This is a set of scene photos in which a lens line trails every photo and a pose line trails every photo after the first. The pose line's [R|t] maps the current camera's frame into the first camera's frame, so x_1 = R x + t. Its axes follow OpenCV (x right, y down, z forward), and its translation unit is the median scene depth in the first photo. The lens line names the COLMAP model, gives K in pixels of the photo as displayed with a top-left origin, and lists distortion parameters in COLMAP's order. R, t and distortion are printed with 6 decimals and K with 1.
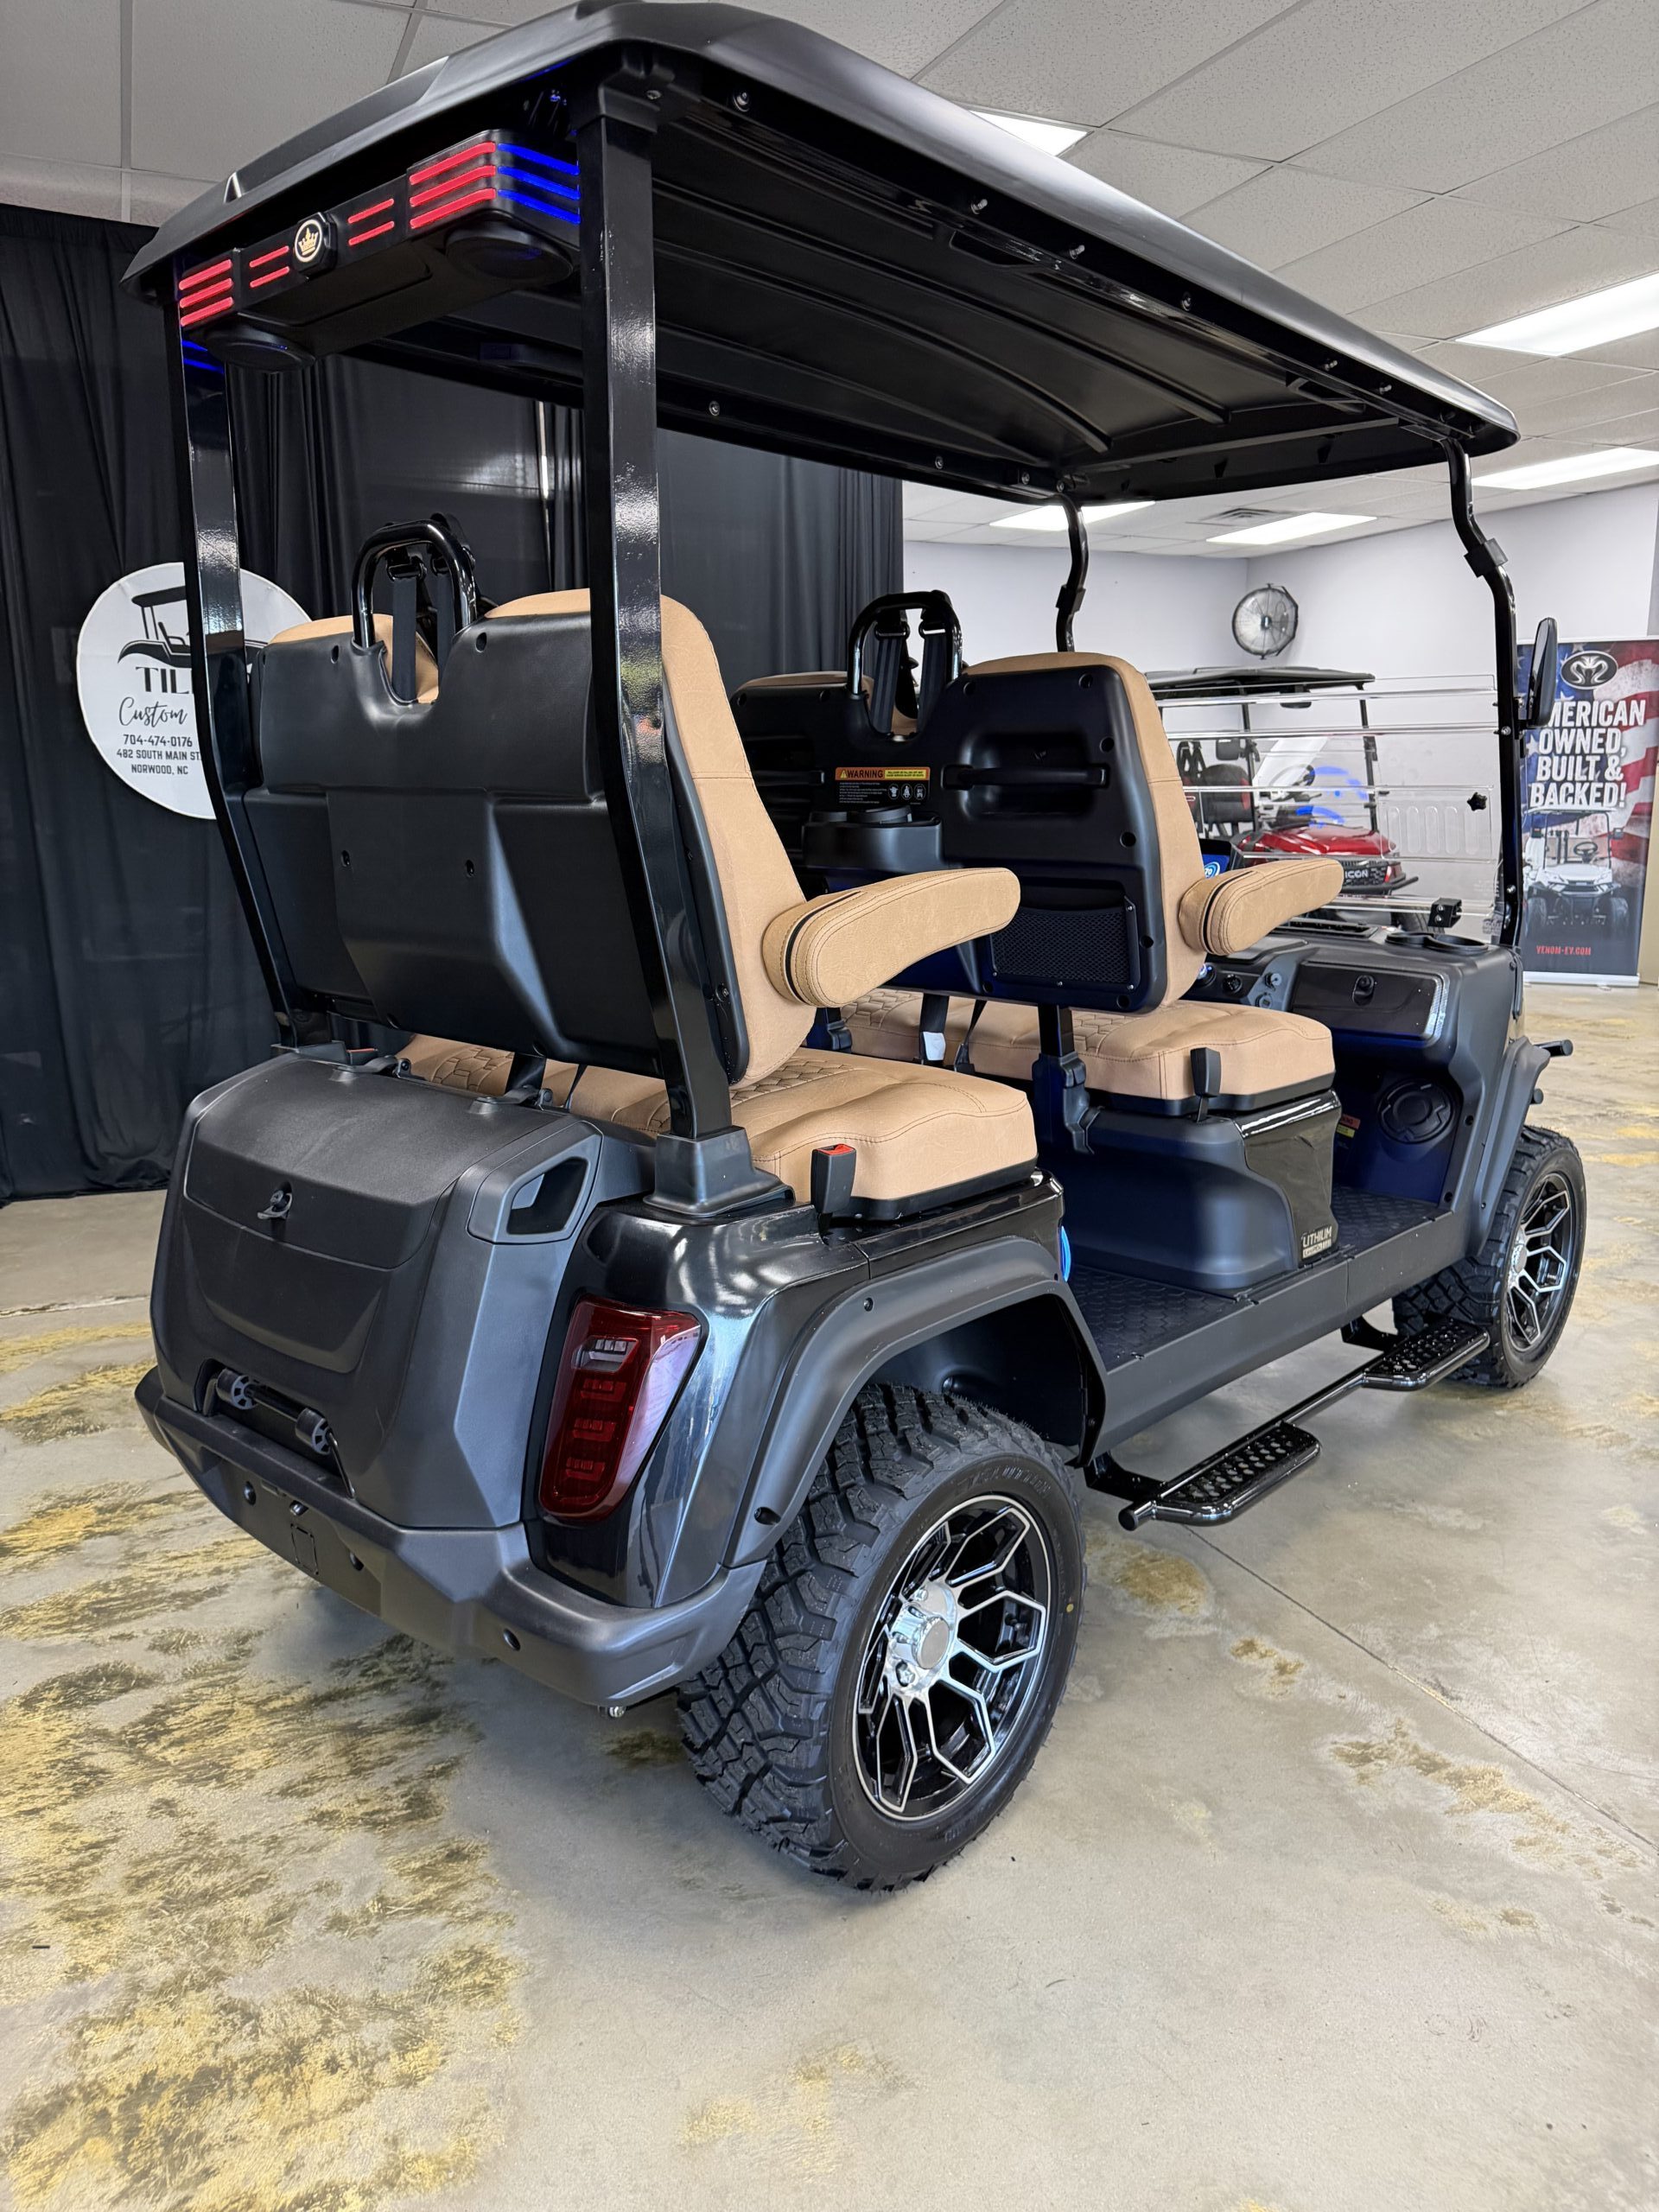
lens RADIAL K [[1565.2, 0, 837.2], [0, 1565.2, 1114.6], [0, 0, 1]] dist [0.013902, -0.019976]
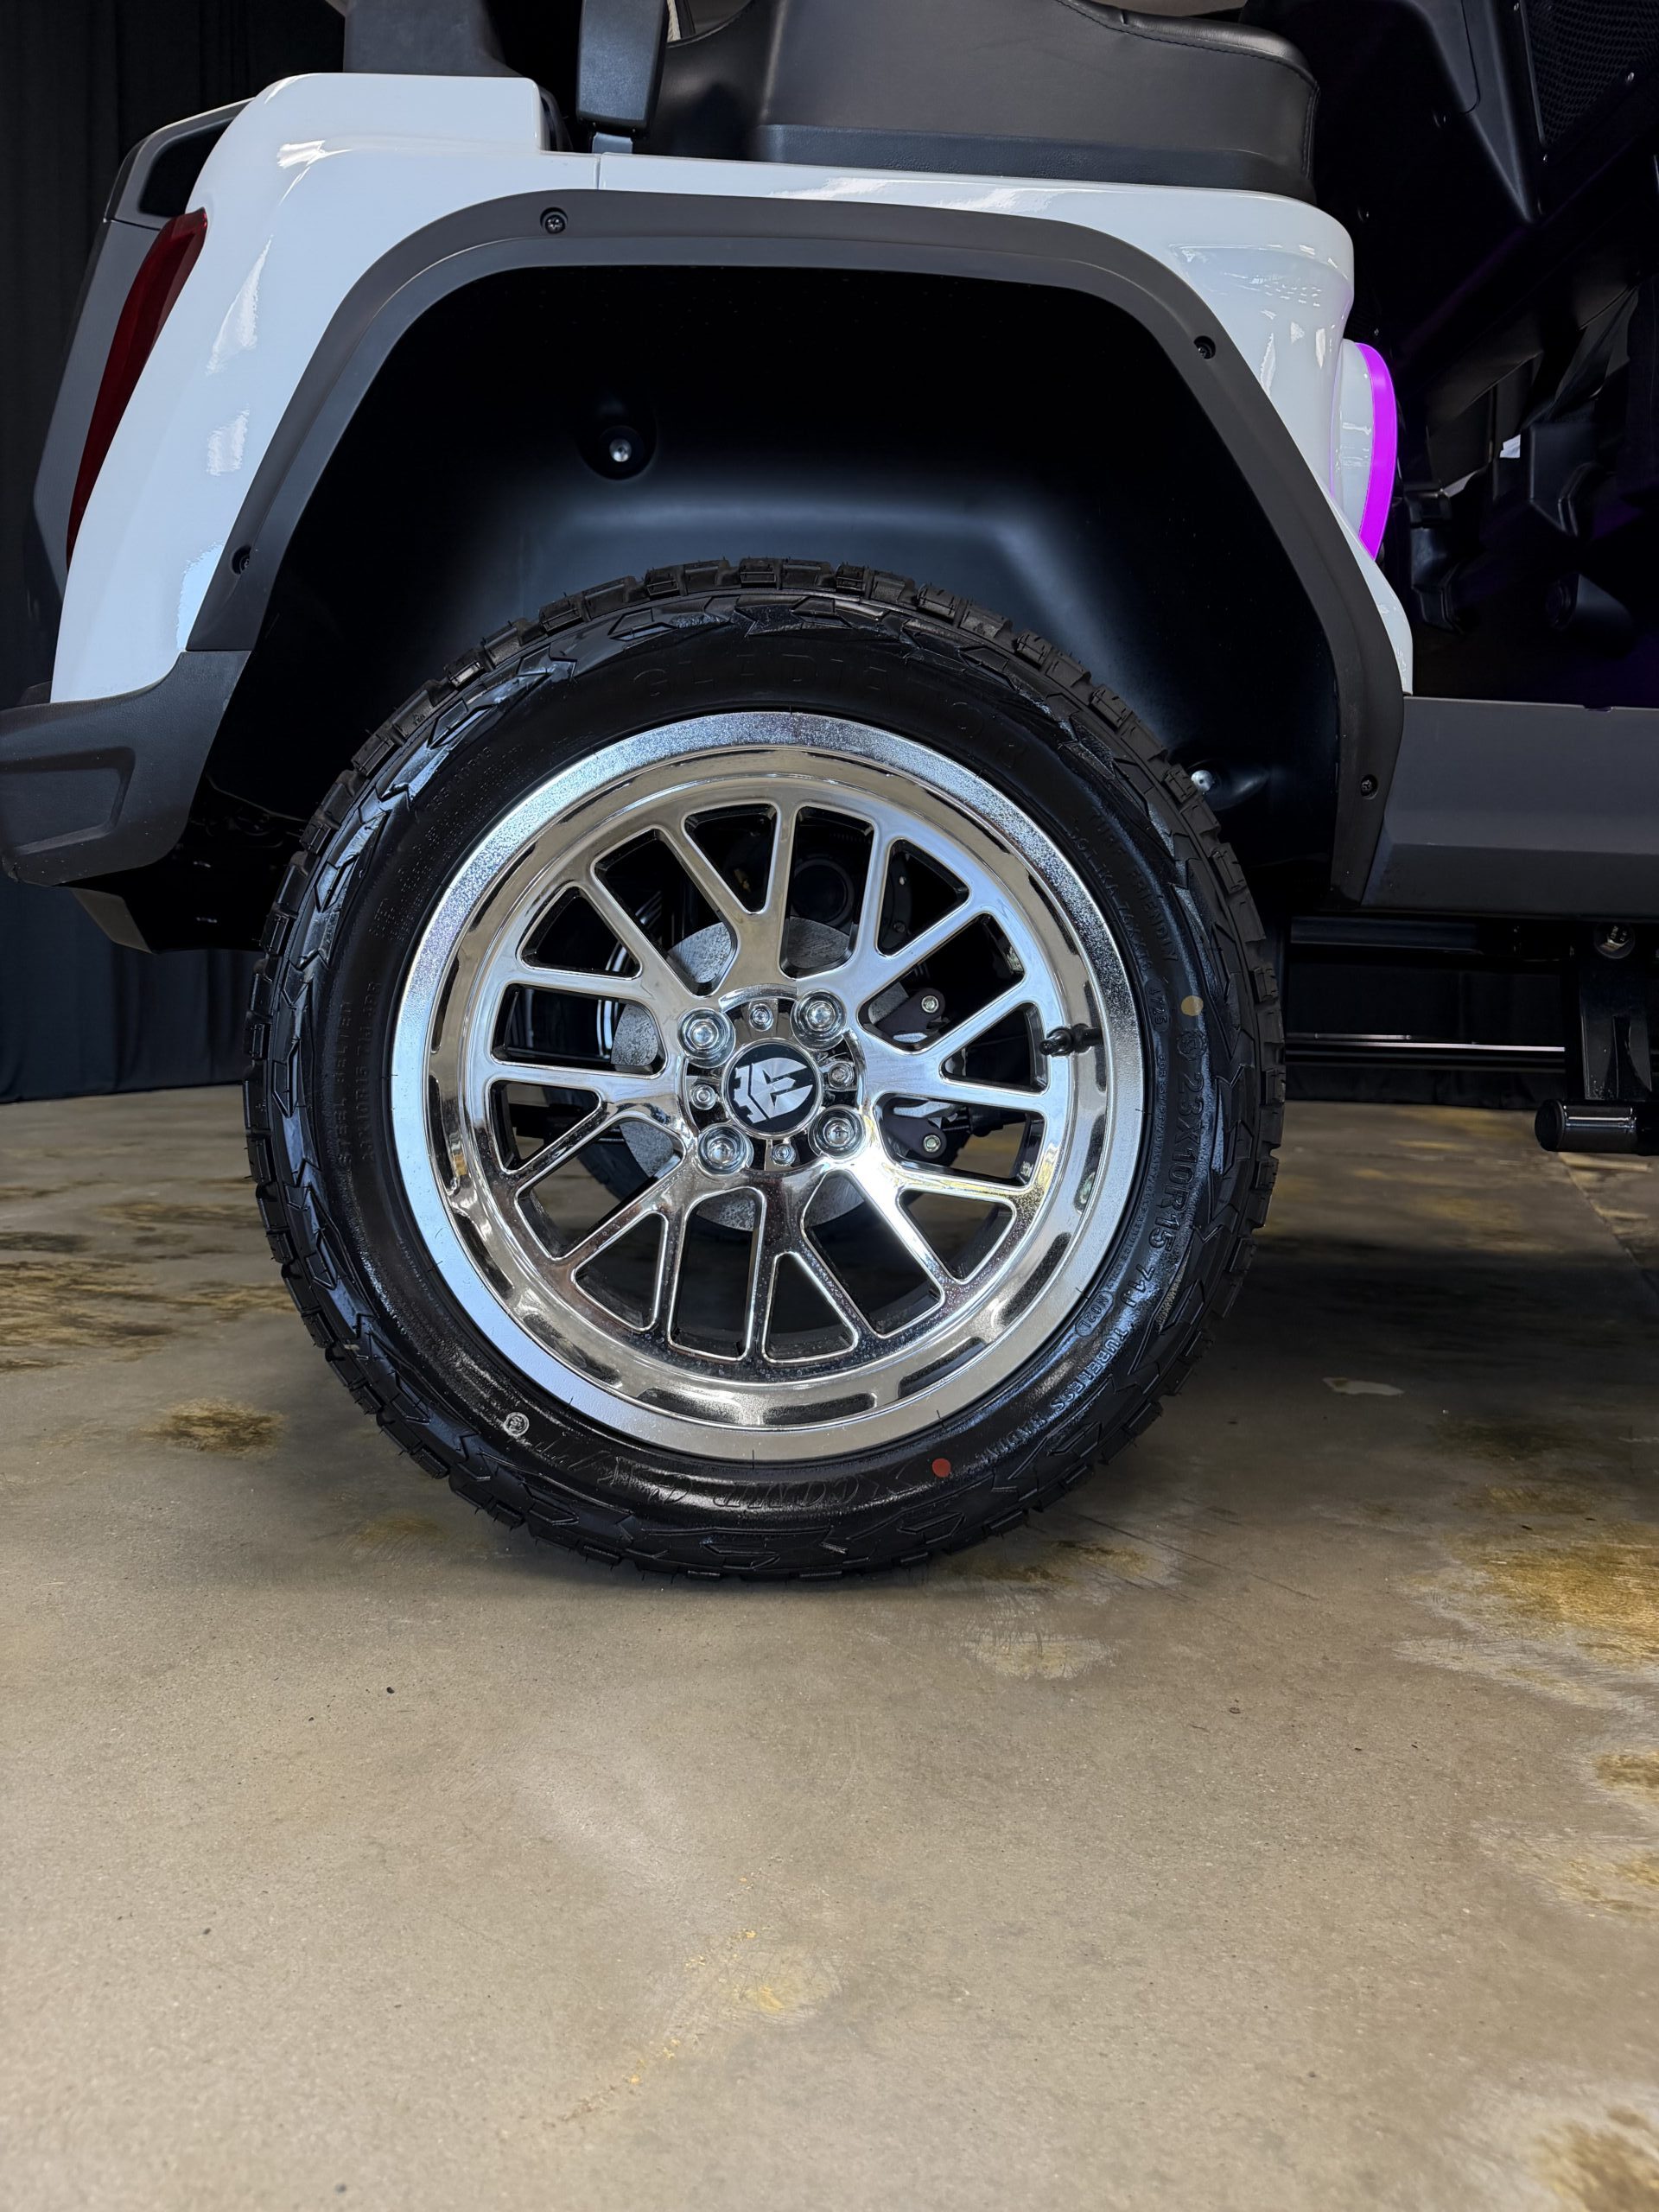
lens RADIAL K [[1573.2, 0, 794.8], [0, 1573.2, 1112.0], [0, 0, 1]] dist [0.019809, 0.000517]
pose [[0.702876, 0.076892, -0.707144, 0.353164], [-0.180081, 0.980989, -0.072325, 0.282208], [0.688139, 0.178179, 0.703361, 0.696229]]
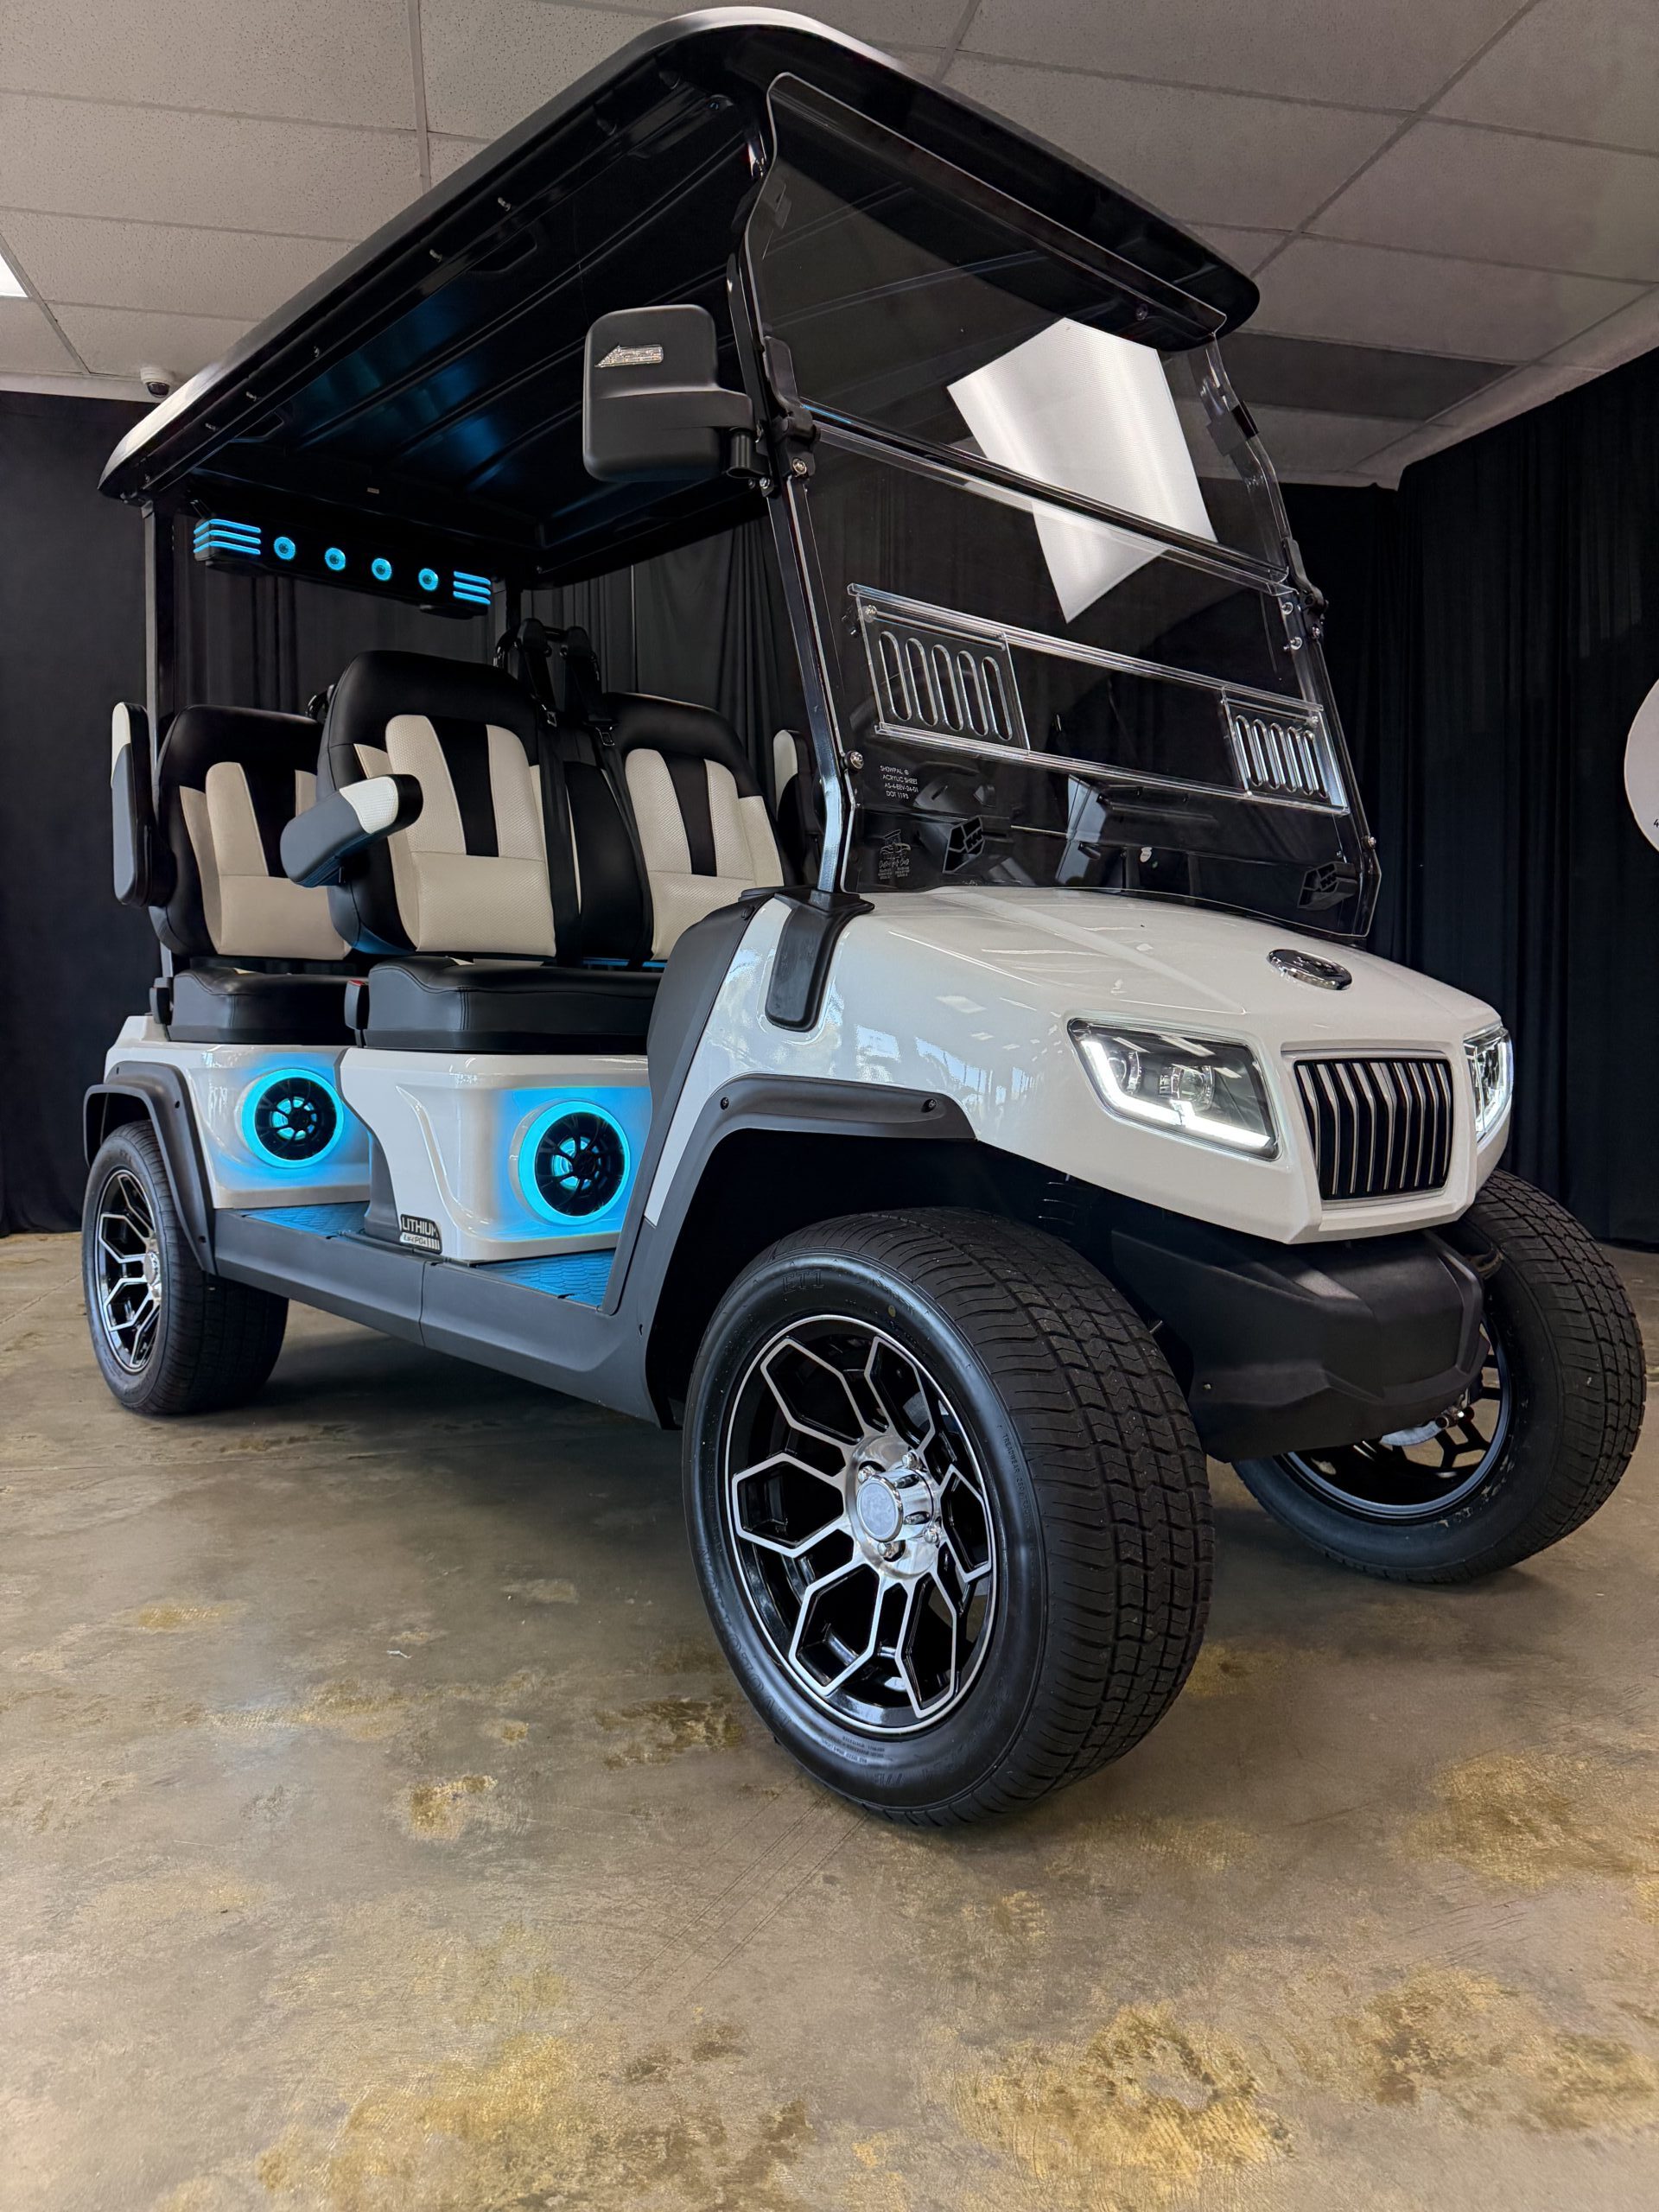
lens RADIAL K [[1565.2, 0, 818.1], [0, 1565.2, 1108.2], [0, 0, 1]] dist [0.013902, -0.019976]
pose [[-0.200509, 0.061963, -0.977730, 1.439267], [-0.207469, 0.972677, 0.104190, -0.082547], [0.957472, 0.223739, -0.182175, 1.465329]]
